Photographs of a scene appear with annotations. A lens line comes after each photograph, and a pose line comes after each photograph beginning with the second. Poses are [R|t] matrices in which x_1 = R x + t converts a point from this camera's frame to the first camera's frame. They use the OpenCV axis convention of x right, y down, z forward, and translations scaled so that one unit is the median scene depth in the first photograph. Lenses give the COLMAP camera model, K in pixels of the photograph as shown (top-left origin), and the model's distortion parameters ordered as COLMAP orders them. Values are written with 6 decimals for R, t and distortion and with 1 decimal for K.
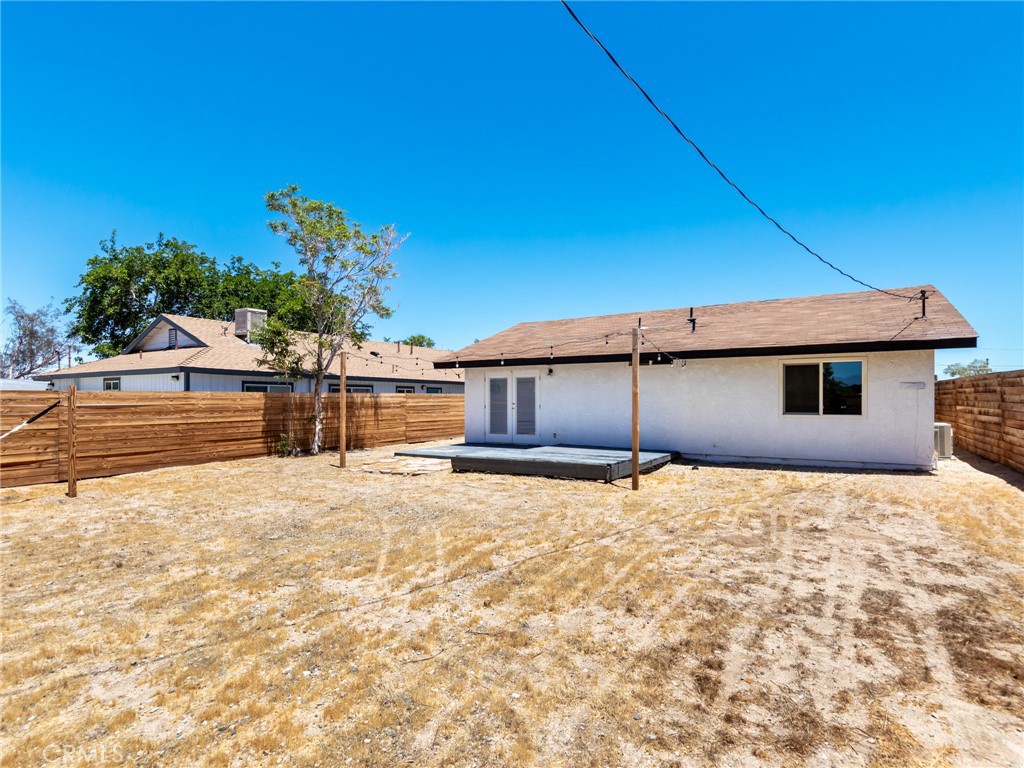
lens RADIAL K [[511.8, 0, 517.0], [0, 511.8, 401.3], [0, 0, 1]] dist [0.008561, -0.000726]
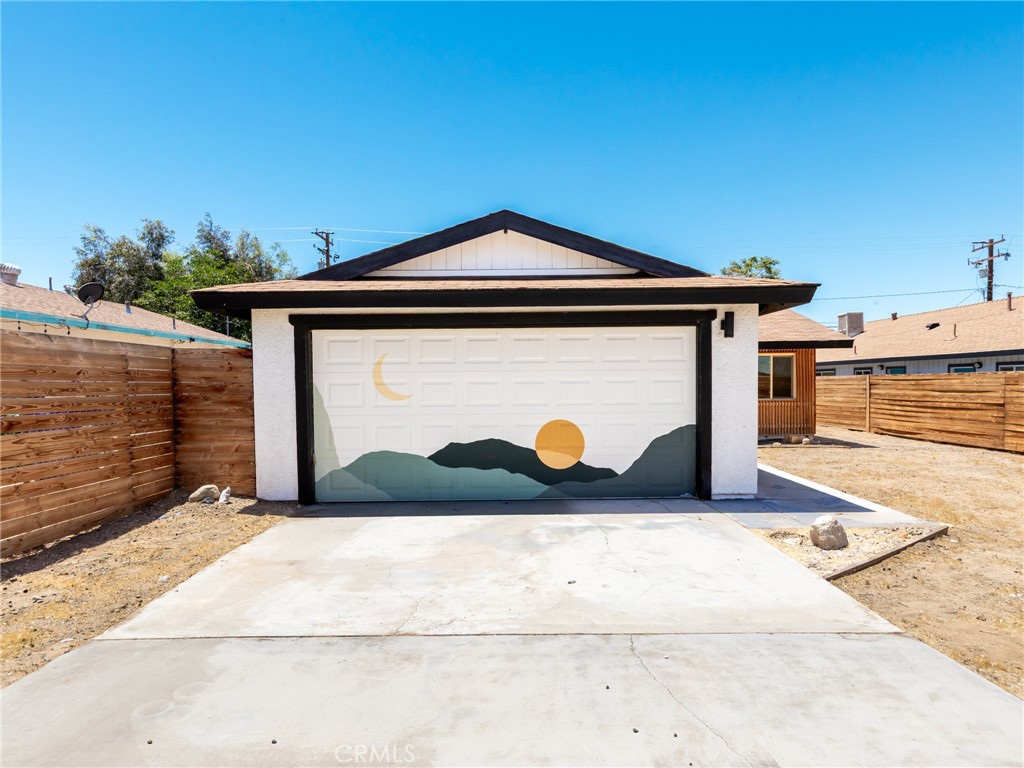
lens RADIAL K [[576.8, 0, 519.3], [0, 576.8, 400.9], [0, 0, 1]] dist [0.009888, 0.000004]
pose [[-0.864960, 0.025305, -0.501202, 1.208384], [0.011236, 0.999454, 0.031071, -0.012693], [0.501714, 0.021244, -0.864772, 2.310126]]
